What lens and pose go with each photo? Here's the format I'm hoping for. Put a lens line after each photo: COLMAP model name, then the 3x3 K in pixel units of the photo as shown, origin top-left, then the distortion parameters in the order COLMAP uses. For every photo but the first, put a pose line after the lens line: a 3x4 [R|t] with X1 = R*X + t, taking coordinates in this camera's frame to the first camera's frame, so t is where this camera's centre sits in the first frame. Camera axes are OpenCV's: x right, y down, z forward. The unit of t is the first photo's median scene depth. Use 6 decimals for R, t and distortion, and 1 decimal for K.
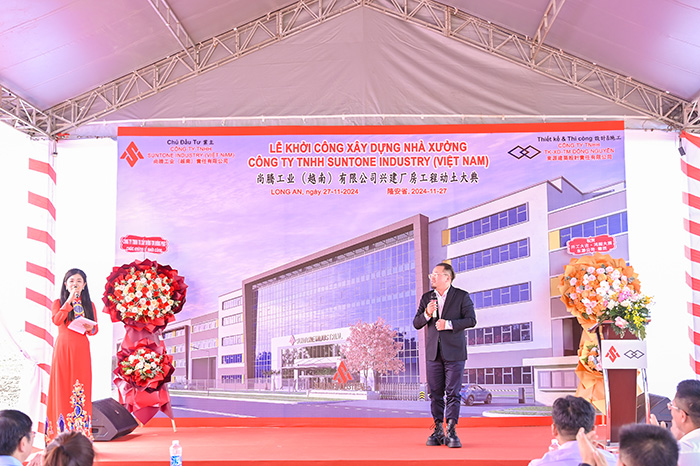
lens RADIAL K [[908.7, 0, 348.2], [0, 908.7, 233.5], [0, 0, 1]] dist [-0.037883, 0.000000]
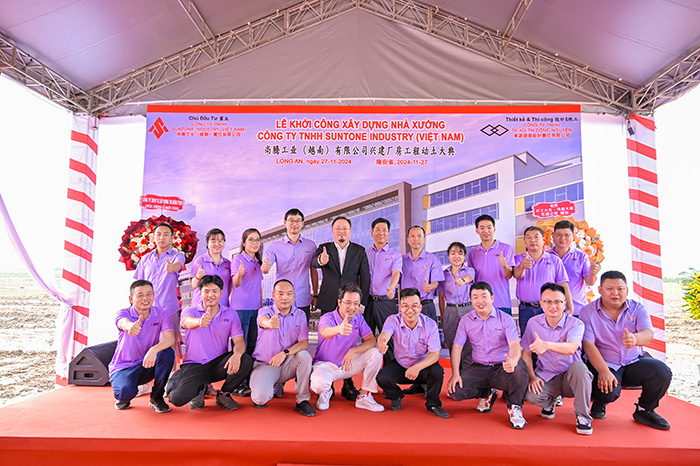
lens RADIAL K [[470.9, 0, 352.8], [0, 470.9, 233.1], [0, 0, 1]] dist [-0.006412, 0.006275]
pose [[0.999859, 0.015758, 0.005886, 0.011016], [-0.015812, 0.999833, 0.009199, 0.039906], [-0.005740, -0.009291, 0.999940, 0.398344]]
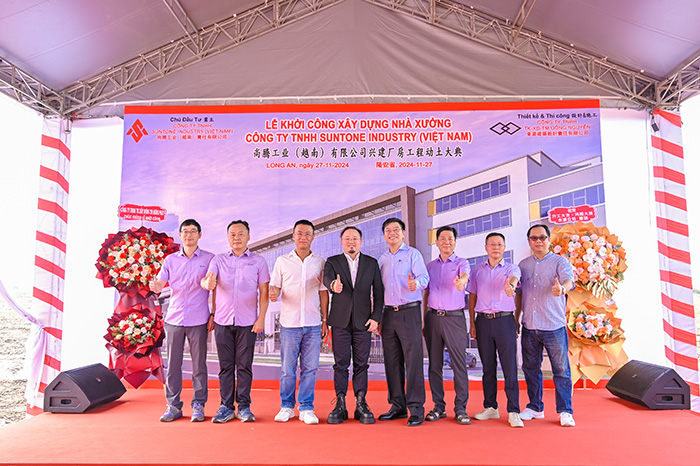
lens RADIAL K [[542.2, 0, 352.3], [0, 542.2, 233.3], [0, 0, 1]] dist [-0.004189, -0.002136]
pose [[0.999994, 0.002849, 0.001909, 0.014428], [-0.002836, 0.999971, -0.007012, 0.038225], [-0.001929, 0.007007, 0.999974, 0.369719]]
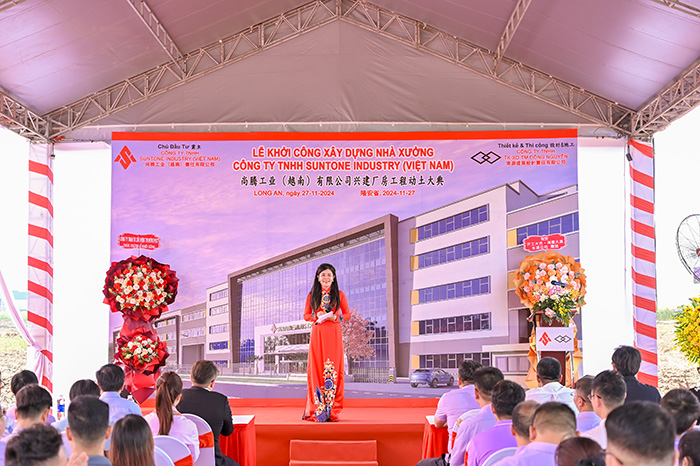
lens RADIAL K [[1119.6, 0, 344.1], [0, 1119.6, 228.8], [0, 0, 1]] dist [-0.047477, 0.000000]
pose [[0.999784, 0.002498, 0.020651, -0.004635], [-0.002945, 0.999761, 0.021673, -0.032627], [-0.020592, -0.021729, 0.999552, -0.349345]]
